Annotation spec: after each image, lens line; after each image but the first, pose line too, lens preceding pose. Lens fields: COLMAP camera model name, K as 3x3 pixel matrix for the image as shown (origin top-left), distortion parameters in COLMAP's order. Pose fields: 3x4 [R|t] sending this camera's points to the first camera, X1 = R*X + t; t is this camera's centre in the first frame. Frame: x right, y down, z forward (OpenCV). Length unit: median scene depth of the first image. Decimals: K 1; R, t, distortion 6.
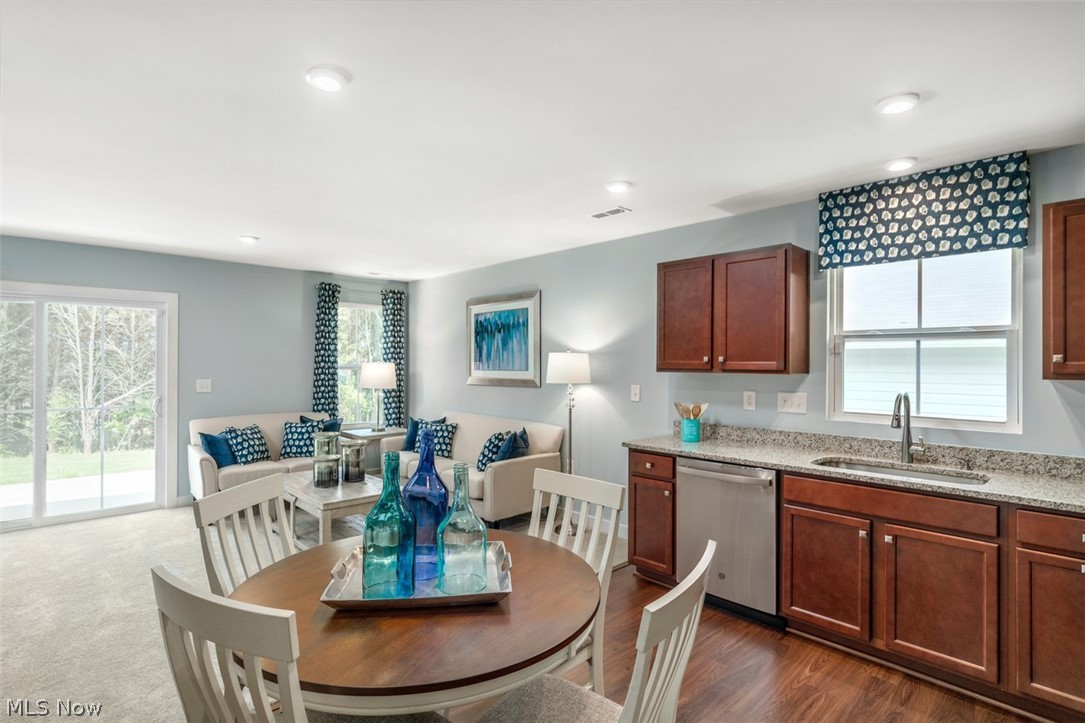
lens RADIAL K [[542.0, 0, 542.5], [0, 542.0, 361.5], [0, 0, 1]] dist [-0.001083, 0.000311]
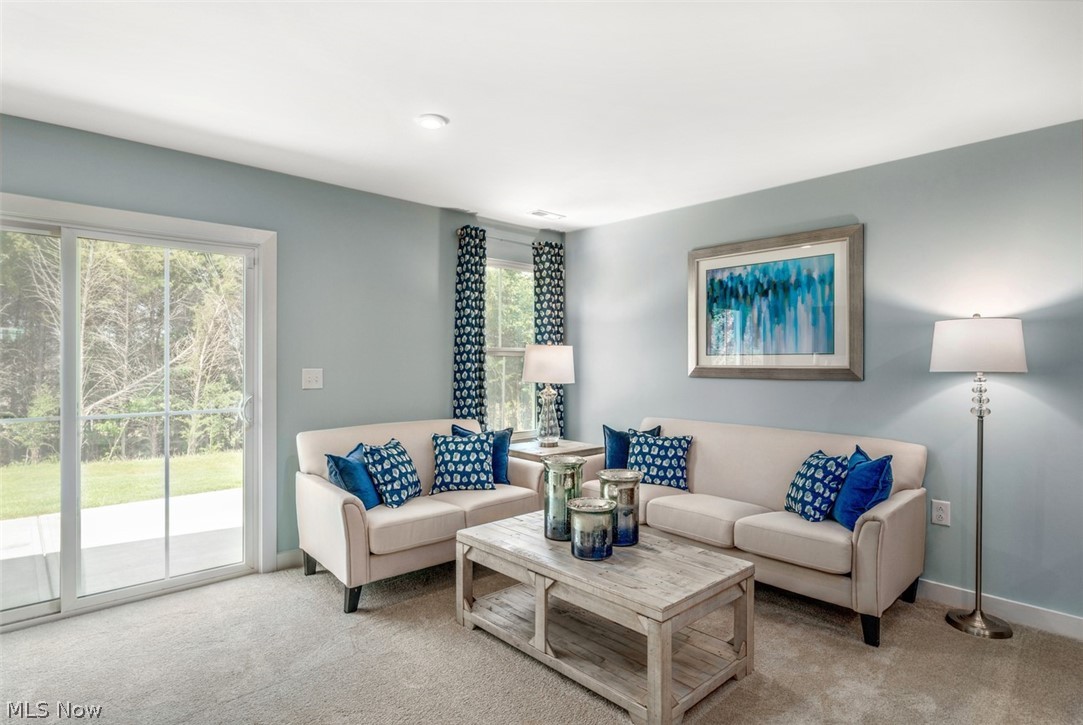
lens RADIAL K [[575.9, 0, 541.5], [0, 575.9, 362.5], [0, 0, 1]] dist [-0.003417, -0.000303]
pose [[0.999997, -0.000093, -0.002387, -0.381782], [0.000113, 0.999963, 0.008631, 0.021999], [0.002386, -0.008631, 0.999960, 0.347518]]
